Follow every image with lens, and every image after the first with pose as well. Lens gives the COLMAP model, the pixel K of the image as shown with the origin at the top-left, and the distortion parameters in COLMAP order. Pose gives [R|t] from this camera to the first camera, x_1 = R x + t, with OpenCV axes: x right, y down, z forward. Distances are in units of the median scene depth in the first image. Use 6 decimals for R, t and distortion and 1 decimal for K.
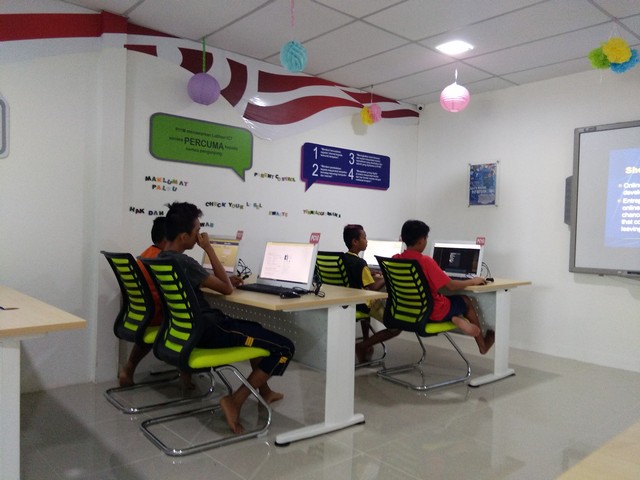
lens RADIAL K [[525.3, 0, 320.7], [0, 525.3, 241.5], [0, 0, 1]] dist [0.059627, -0.060250]
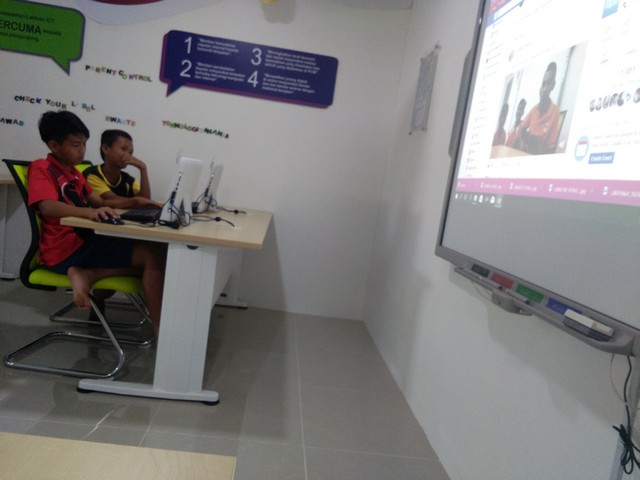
lens RADIAL K [[525.3, 0, 322.0], [0, 525.3, 240.7], [0, 0, 1]] dist [0.059627, -0.060250]
pose [[0.780838, 0.156630, -0.604780, 0.668443], [-0.135155, 0.987488, 0.081245, 0.019316], [0.609938, 0.018300, 0.792237, 0.554146]]
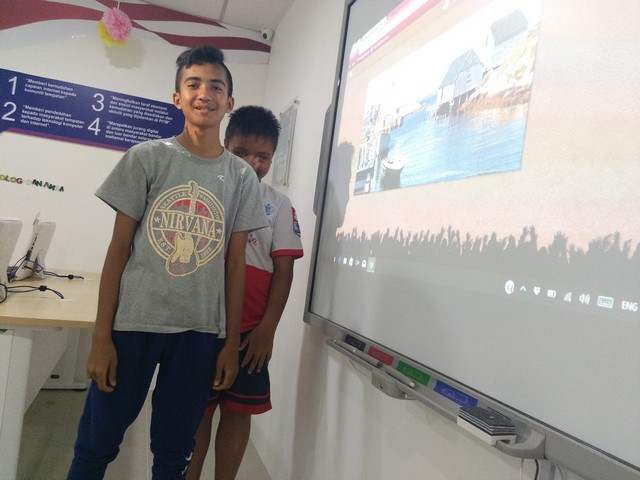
lens RADIAL K [[525.3, 0, 320.9], [0, 525.3, 236.7], [0, 0, 1]] dist [0.059627, -0.060250]
pose [[0.913167, 0.079801, -0.399697, 0.641719], [-0.111353, 0.992184, -0.056309, 0.010564], [0.392080, 0.095927, 0.914916, 0.599382]]
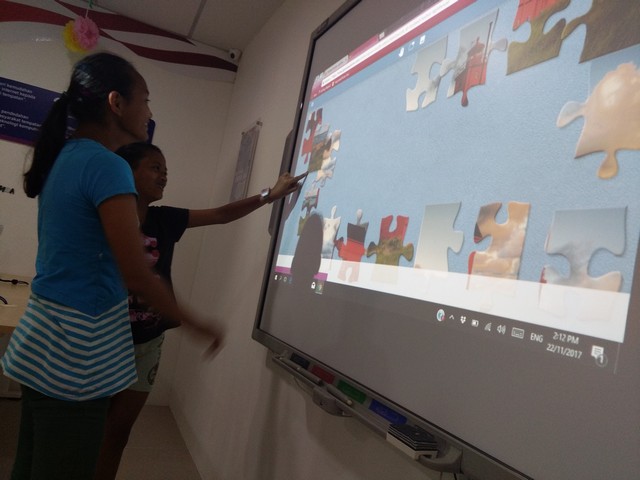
lens RADIAL K [[525.3, 0, 321.6], [0, 525.3, 236.0], [0, 0, 1]] dist [0.059627, -0.060250]
pose [[0.937534, 0.123563, -0.325210, 0.649355], [-0.165219, 0.980795, -0.103652, 0.008881], [0.306157, 0.150908, 0.939944, 0.585372]]
